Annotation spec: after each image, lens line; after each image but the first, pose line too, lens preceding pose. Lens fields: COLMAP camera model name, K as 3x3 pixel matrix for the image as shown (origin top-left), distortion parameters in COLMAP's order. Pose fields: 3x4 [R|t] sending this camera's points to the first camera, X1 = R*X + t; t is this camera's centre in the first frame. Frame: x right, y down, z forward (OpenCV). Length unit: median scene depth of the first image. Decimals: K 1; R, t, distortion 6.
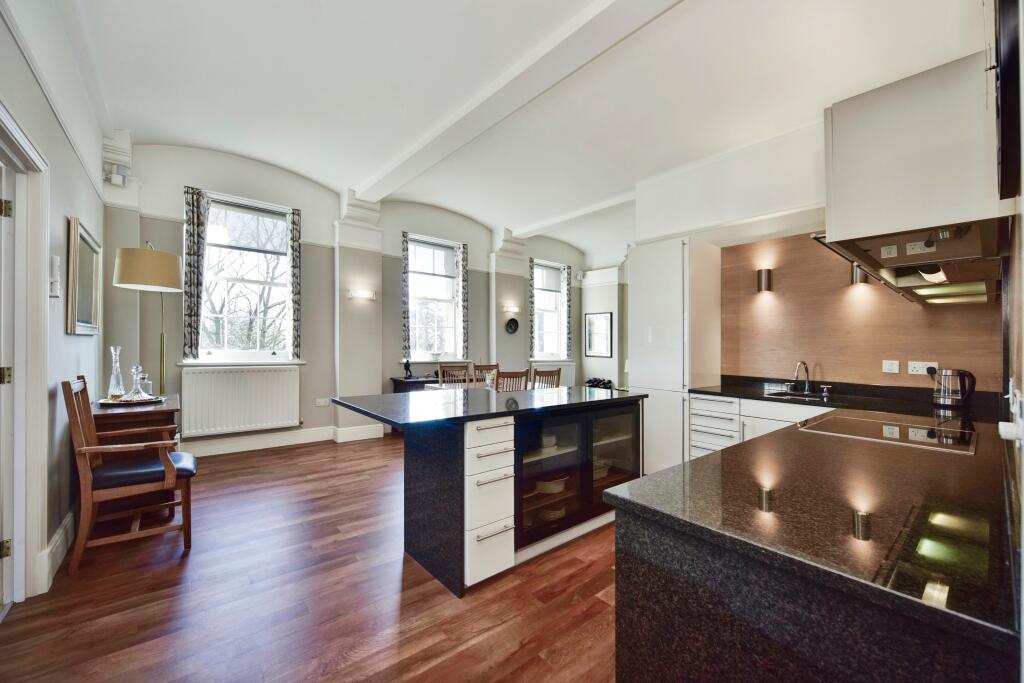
lens RADIAL K [[404.5, 0, 513.2], [0, 404.5, 347.5], [0, 0, 1]] dist [-0.000844, -0.000506]
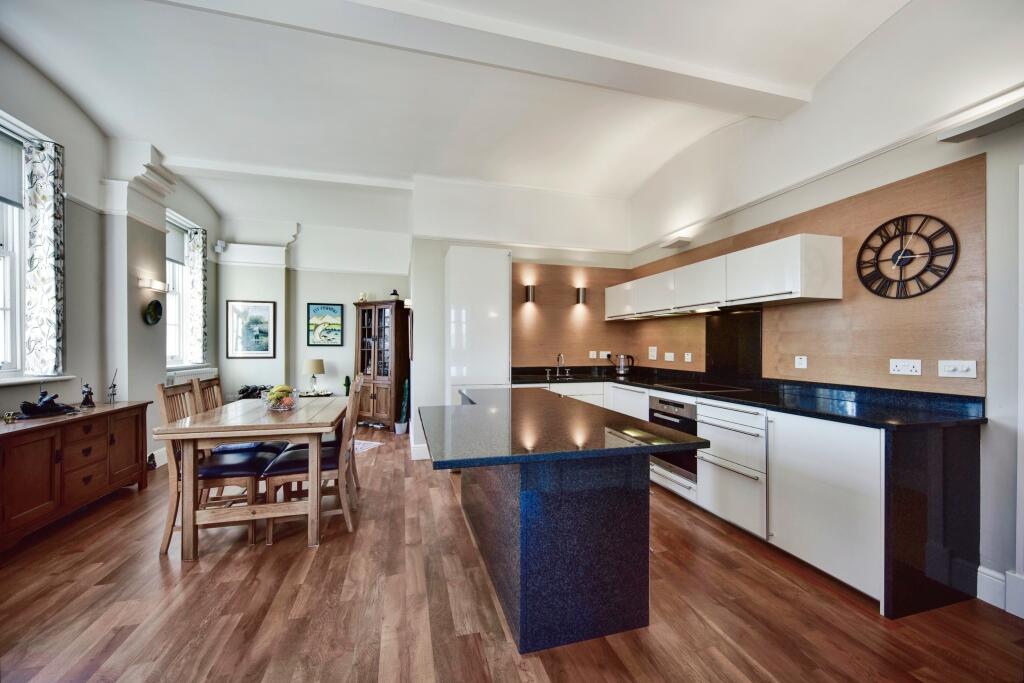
lens RADIAL K [[404.5, 0, 513.9], [0, 404.5, 342.0], [0, 0, 1]] dist [-0.000844, -0.000506]
pose [[0.422665, -0.007157, 0.906258, -0.336183], [0.010048, 0.999944, 0.003211, -0.006420], [-0.906230, 0.007749, 0.422714, 0.275903]]
